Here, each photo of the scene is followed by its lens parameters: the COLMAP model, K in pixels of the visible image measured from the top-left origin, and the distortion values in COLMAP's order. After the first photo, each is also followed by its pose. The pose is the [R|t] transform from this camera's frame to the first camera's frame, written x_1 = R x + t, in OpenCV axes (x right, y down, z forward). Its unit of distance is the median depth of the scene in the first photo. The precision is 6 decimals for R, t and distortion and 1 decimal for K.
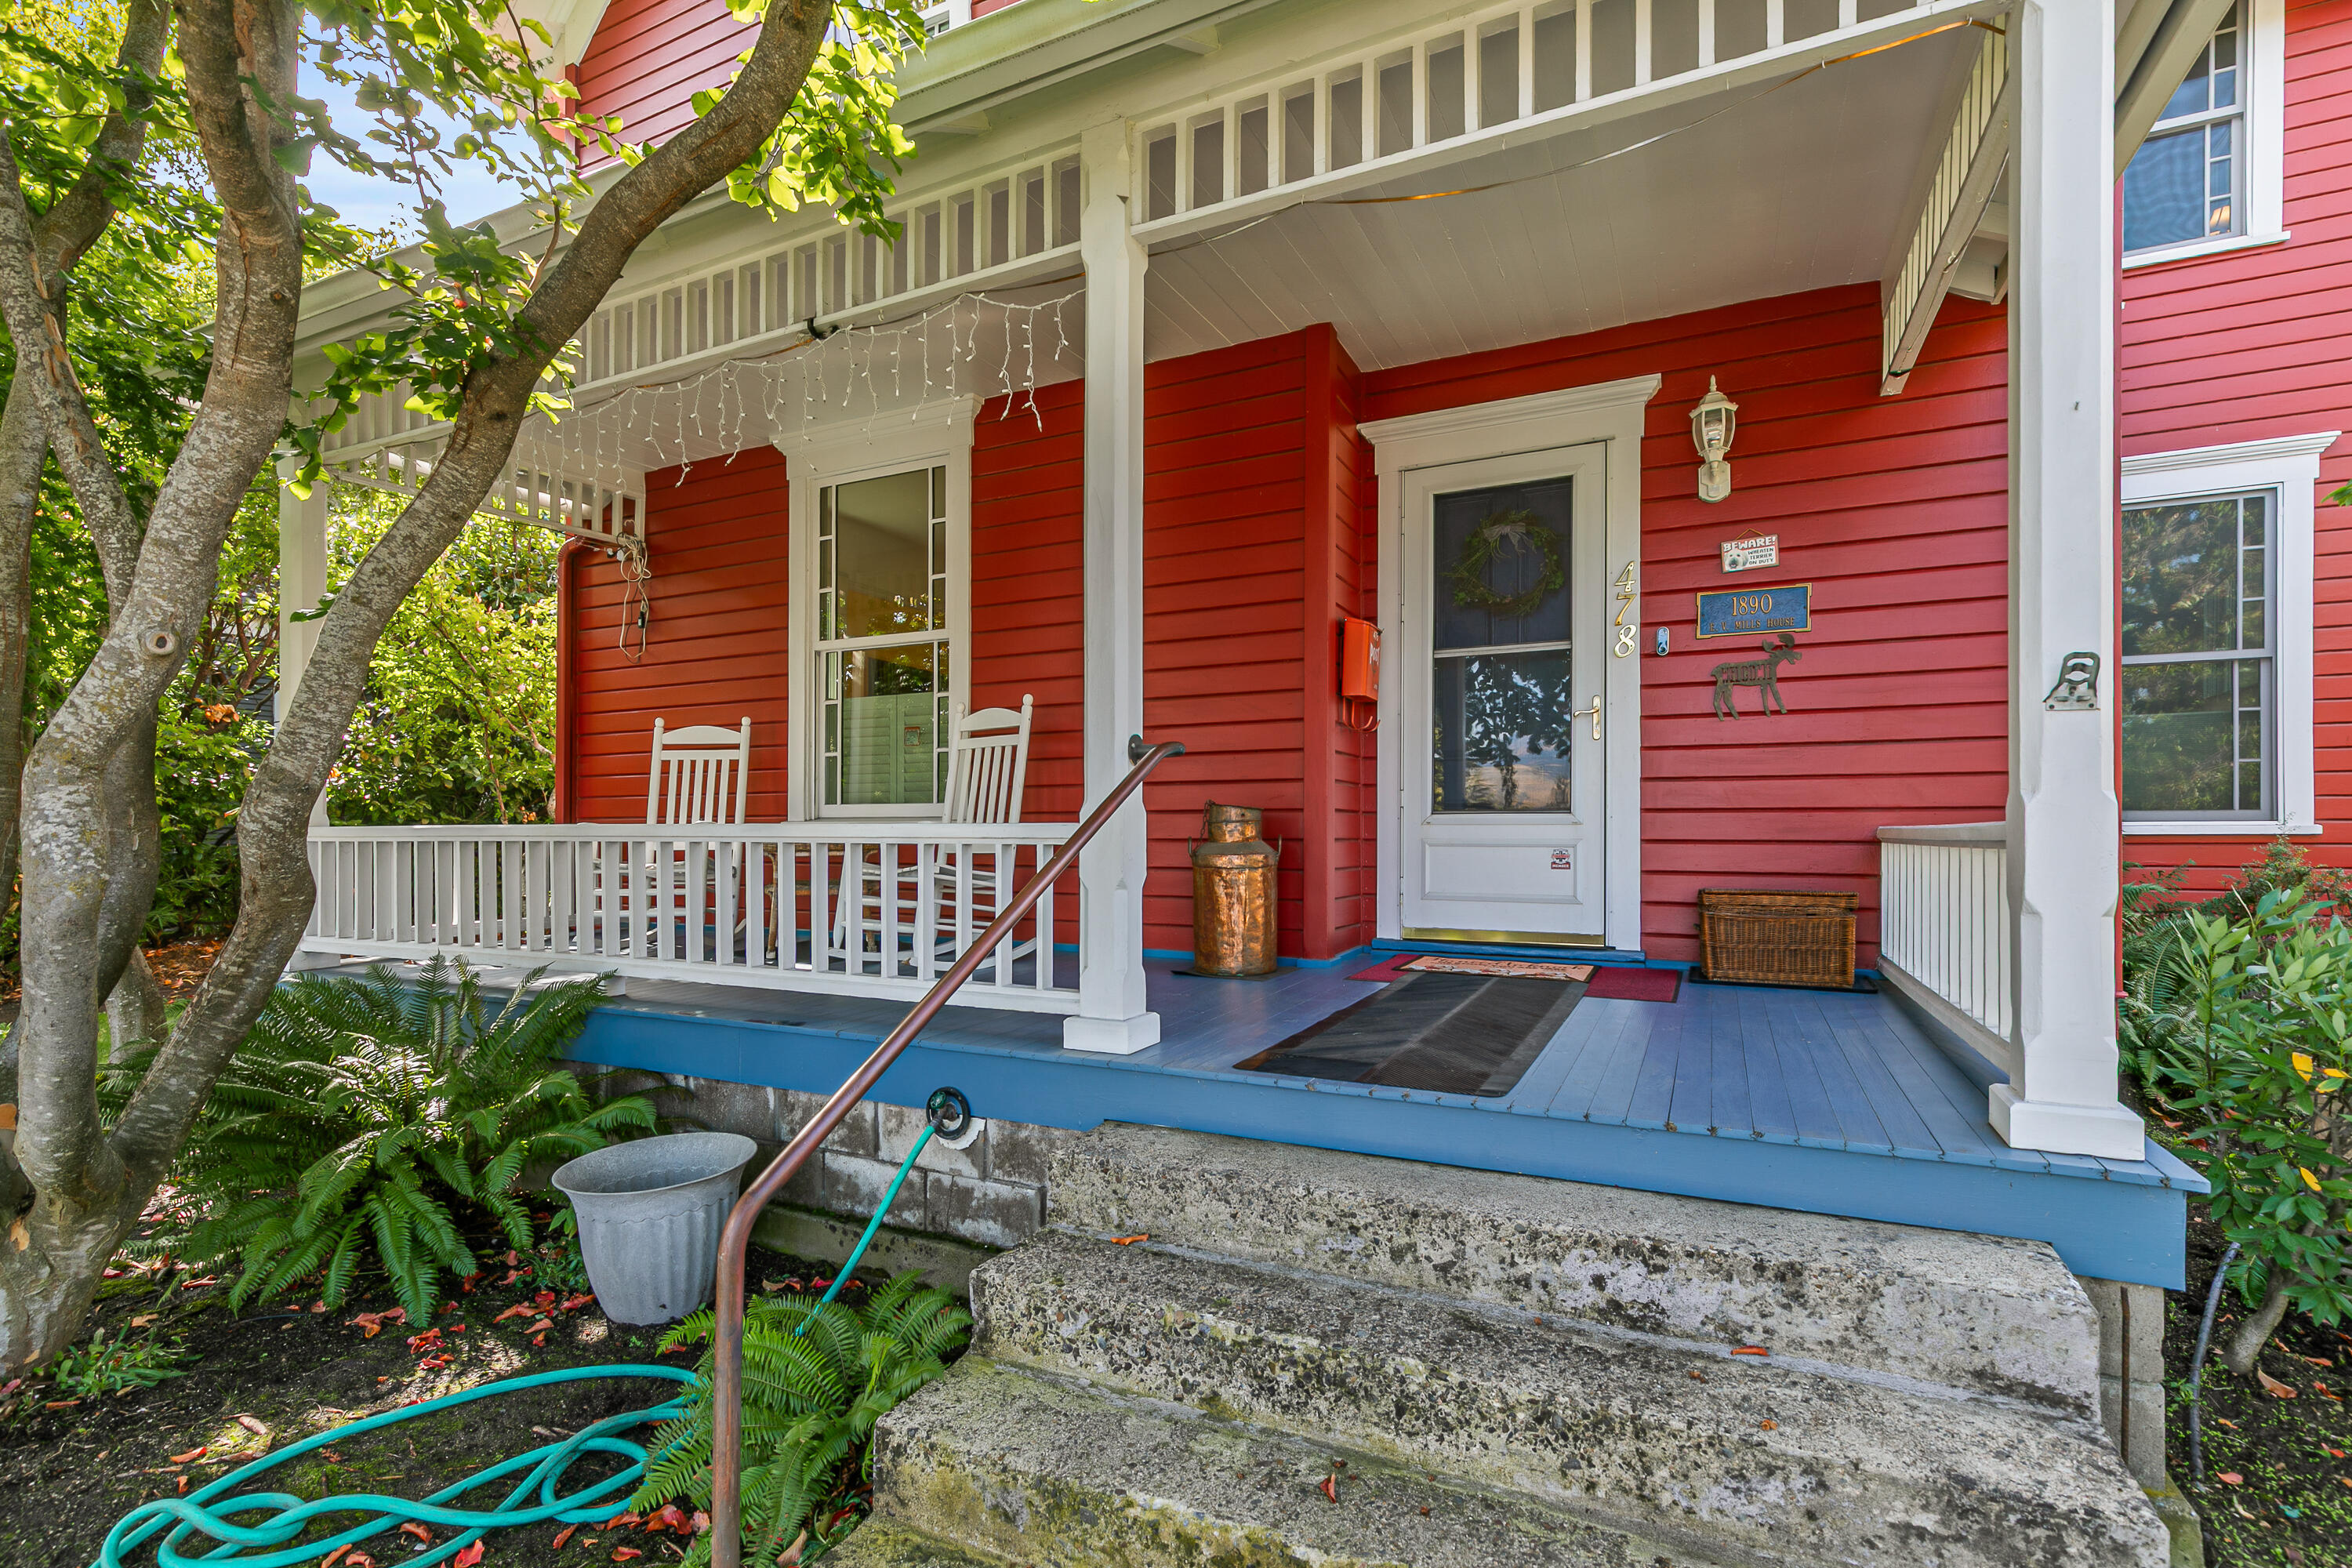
lens RADIAL K [[1056.4, 0, 1212.9], [0, 1056.4, 819.6], [0, 0, 1]] dist [0.007063, 0.000630]
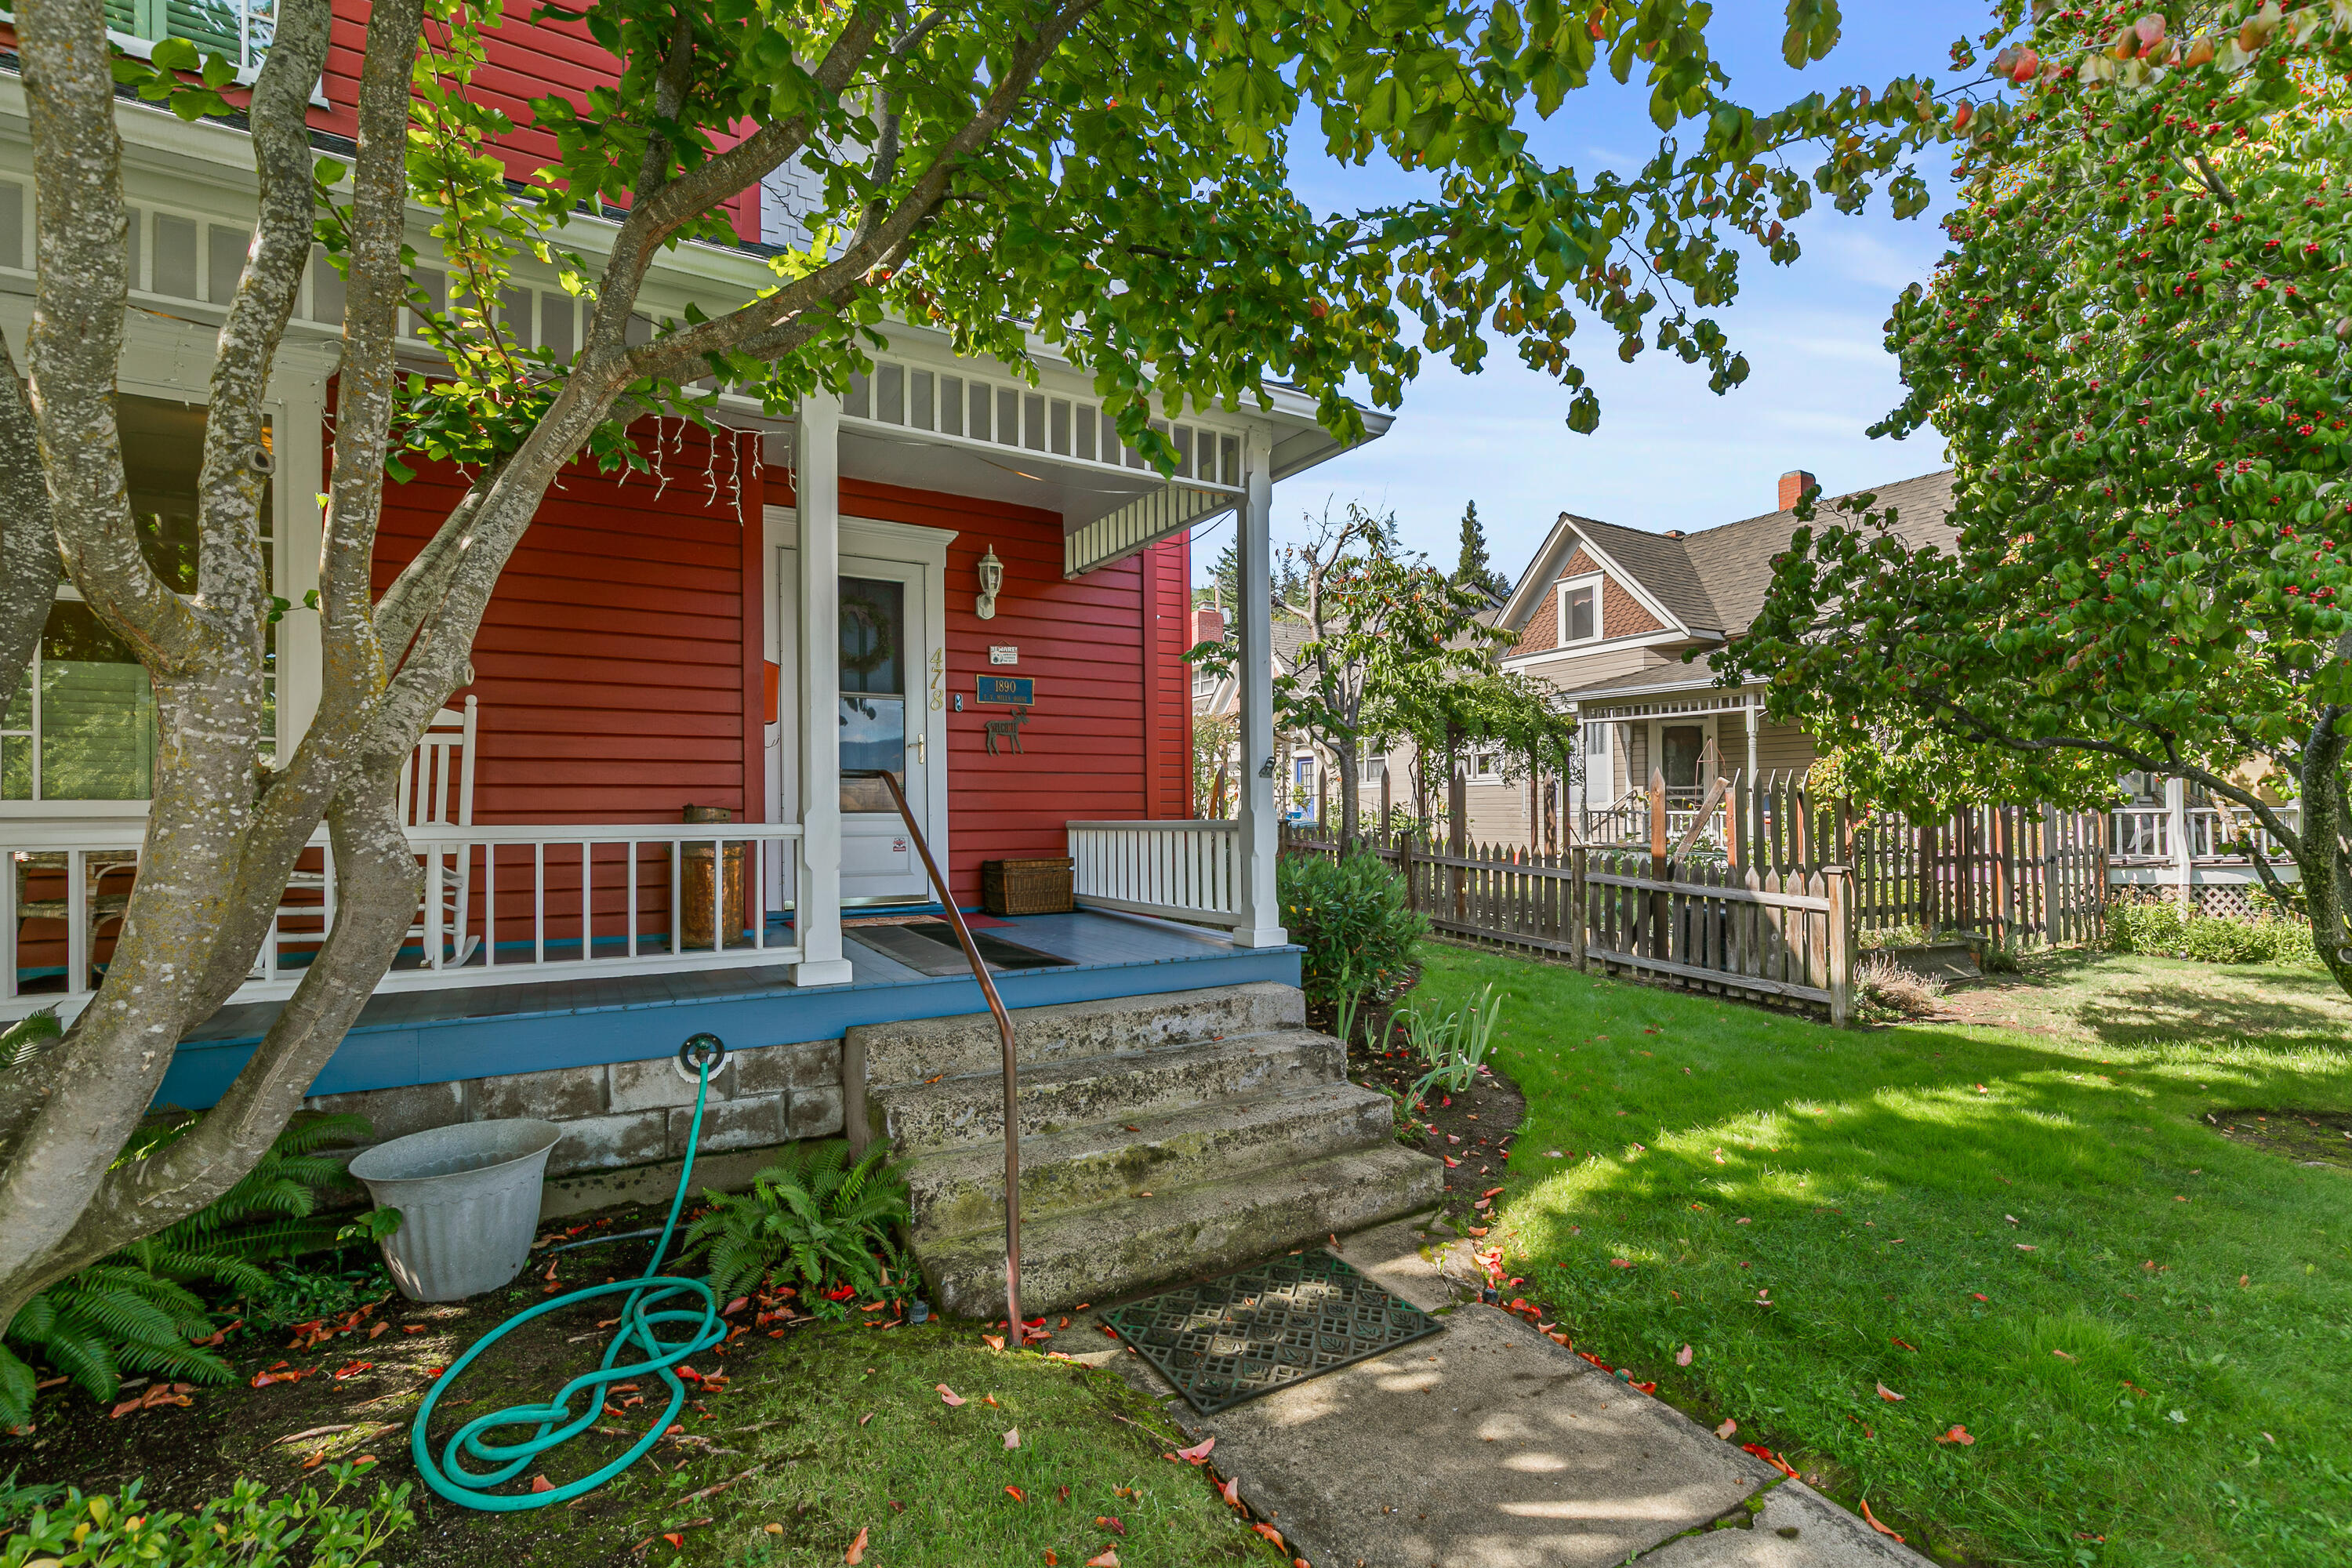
lens RADIAL K [[1056.4, 0, 1158.4], [0, 1056.4, 762.7], [0, 0, 1]] dist [0.007063, 0.000630]
pose [[0.571149, 0.038217, 0.819956, -0.947877], [-0.000598, 0.998935, -0.046143, -0.012007], [-0.820846, 0.025864, 0.570564, -0.173220]]
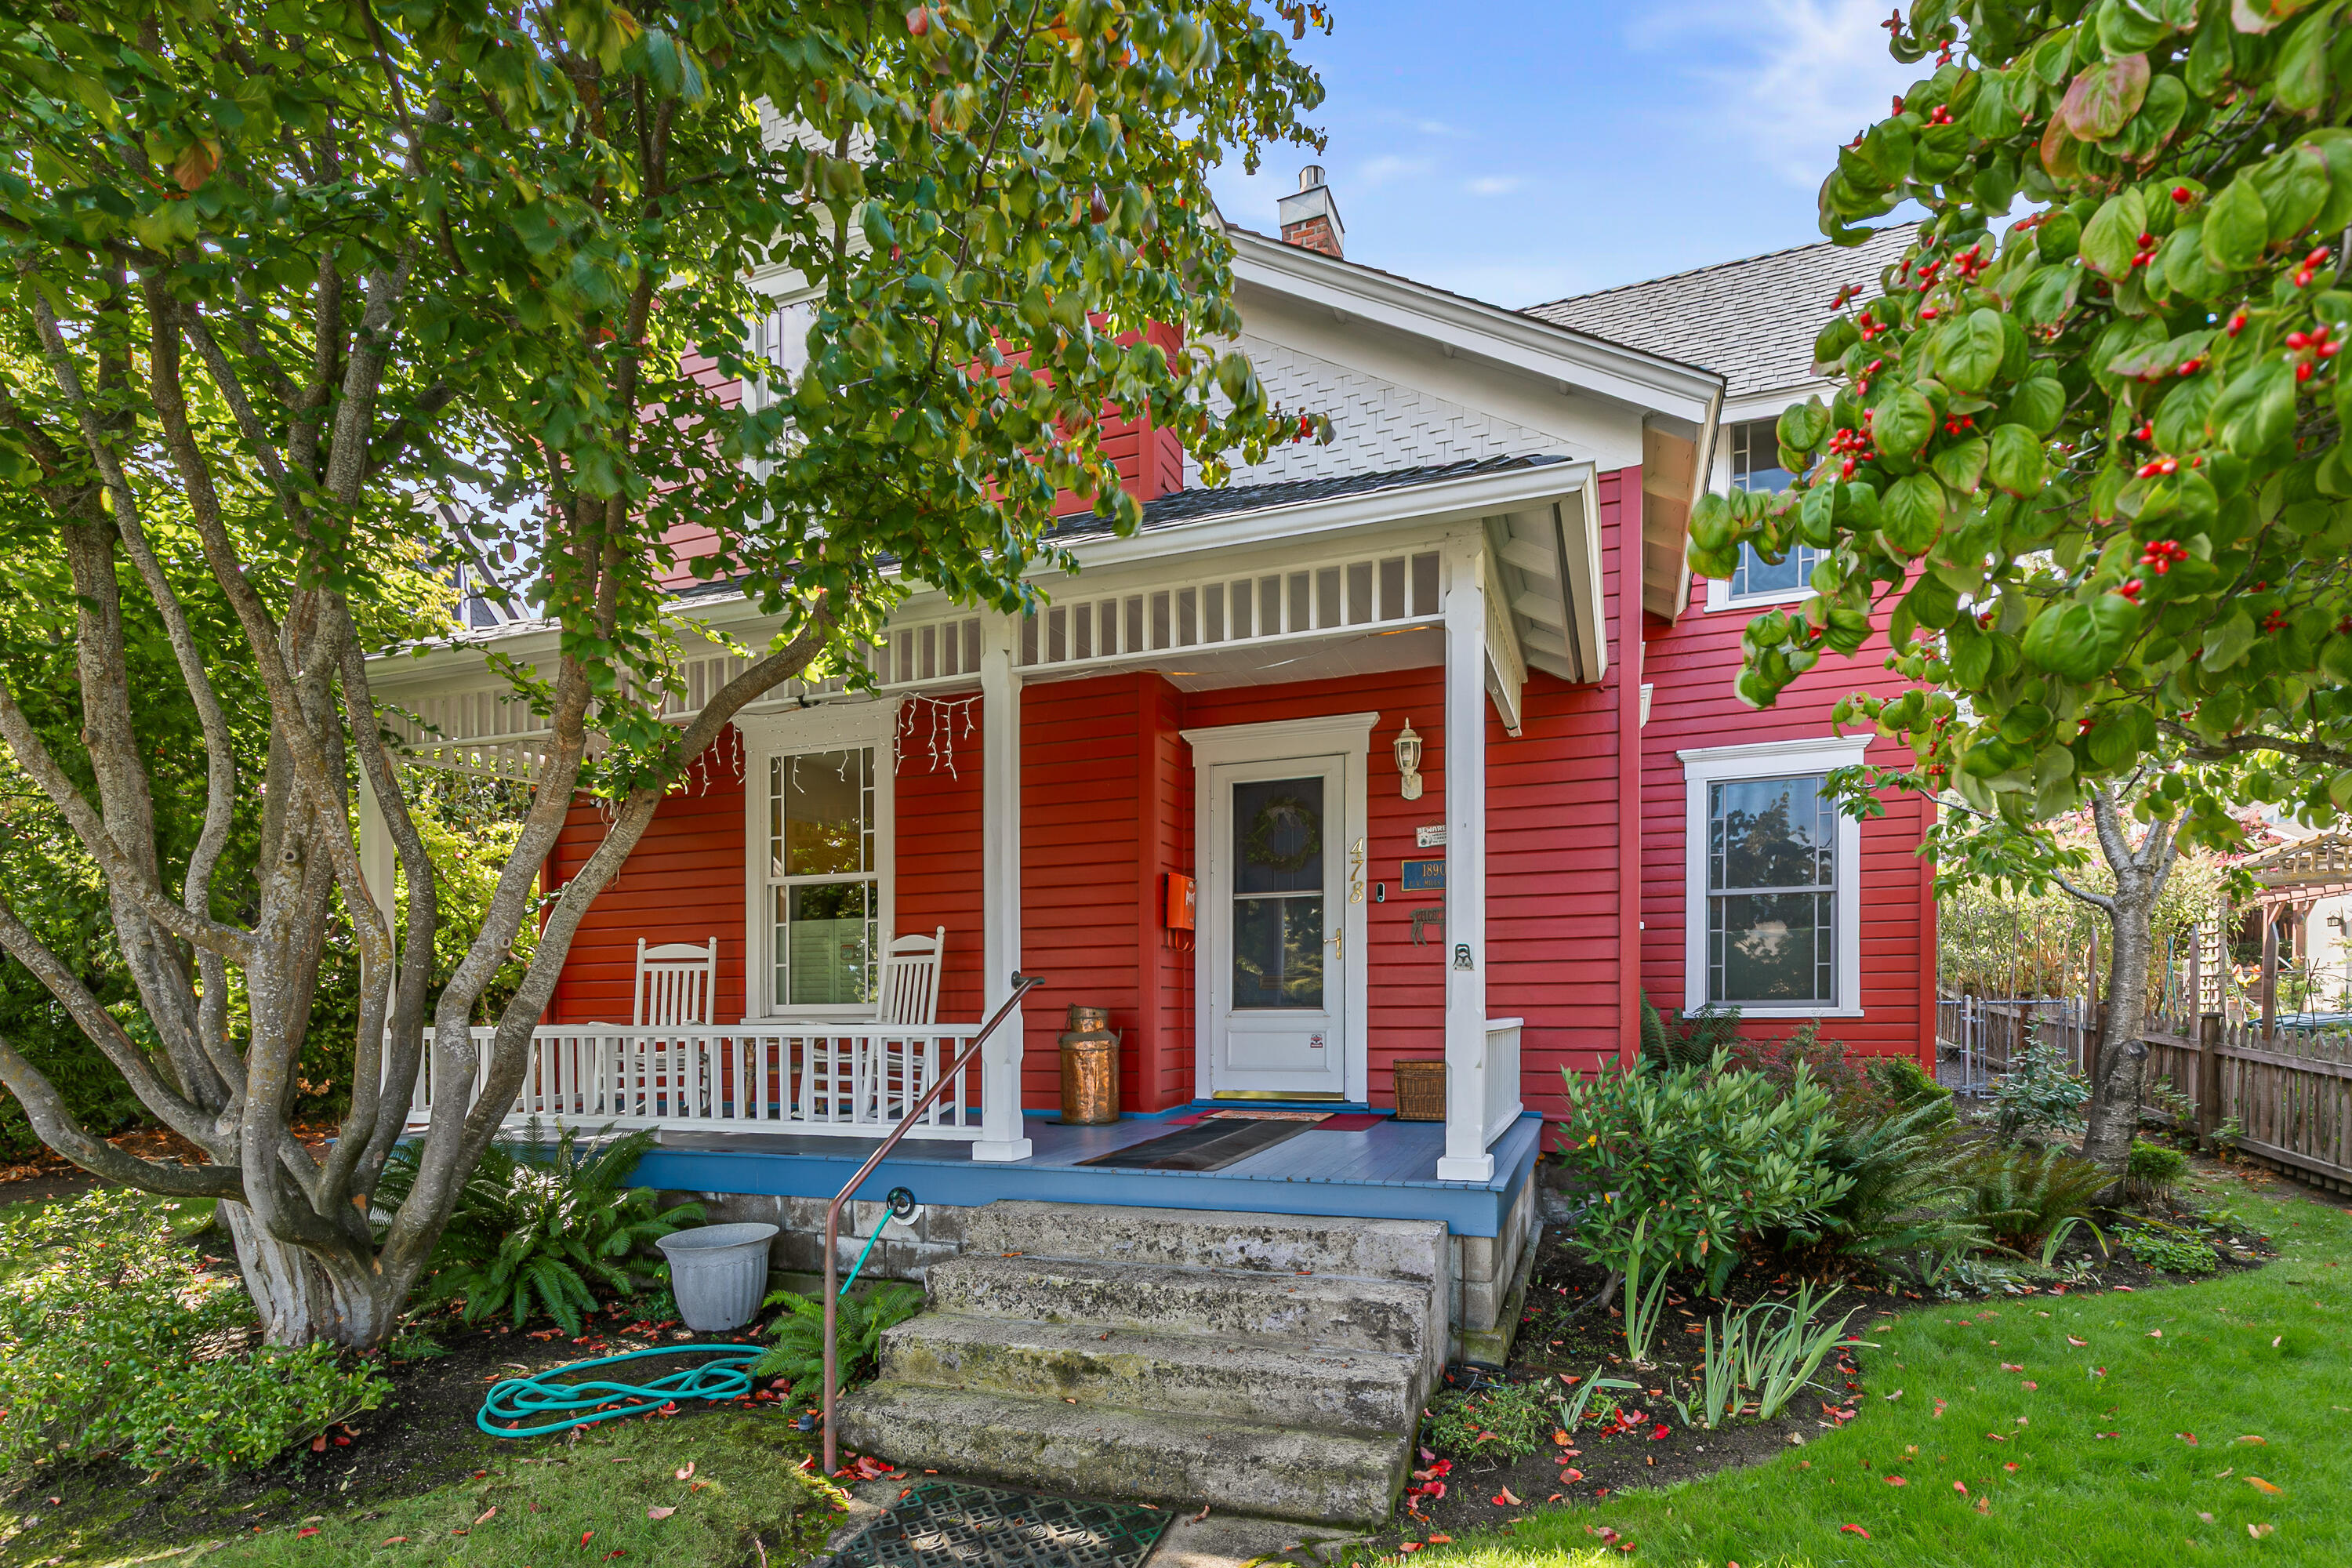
lens RADIAL K [[1117.8, 0, 1230.1], [0, 1117.8, 980.6], [0, 0, 1]] dist [0.004773, -0.000064]
pose [[0.994771, -0.006531, 0.101924, 0.078744], [0.008059, 0.999861, -0.014586, -0.034744], [-0.101814, 0.015331, 0.994685, -0.742536]]
